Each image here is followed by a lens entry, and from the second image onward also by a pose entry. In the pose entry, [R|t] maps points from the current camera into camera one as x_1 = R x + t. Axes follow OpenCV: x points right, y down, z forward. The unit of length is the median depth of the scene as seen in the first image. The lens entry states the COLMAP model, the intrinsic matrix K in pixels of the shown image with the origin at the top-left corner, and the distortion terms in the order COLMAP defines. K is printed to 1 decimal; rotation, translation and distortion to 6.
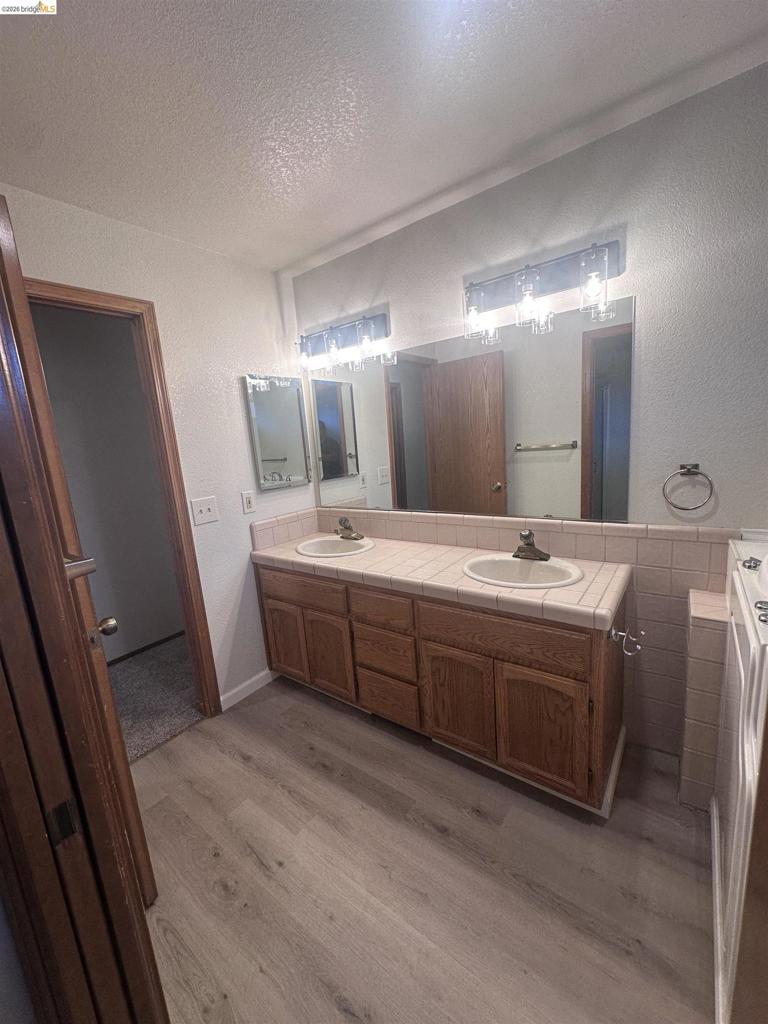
lens RADIAL K [[414.3, 0, 384.0], [0, 414.3, 512.0], [0, 0, 1]] dist [-0.001241, -0.000155]
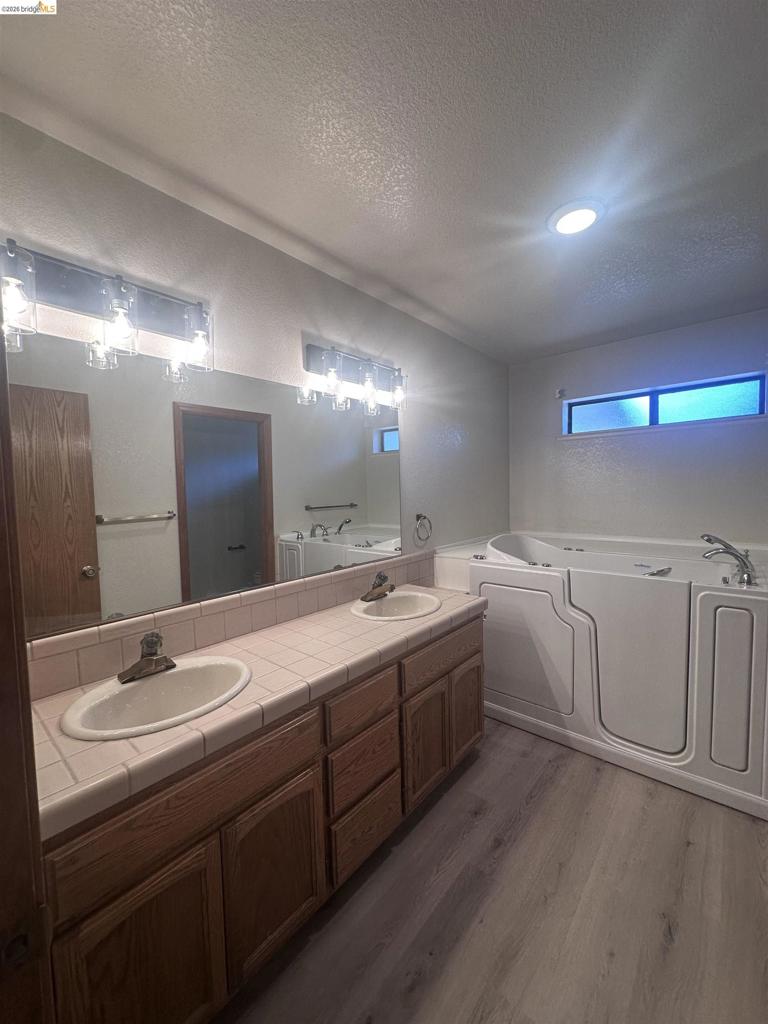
lens RADIAL K [[414.3, 0, 384.0], [0, 414.3, 512.0], [0, 0, 1]] dist [-0.001241, -0.000155]
pose [[0.054132, 0.021053, 0.998312, -0.779462], [0.197771, 0.979746, -0.031385, -0.080499], [-0.978752, 0.199136, 0.048872, 0.858830]]
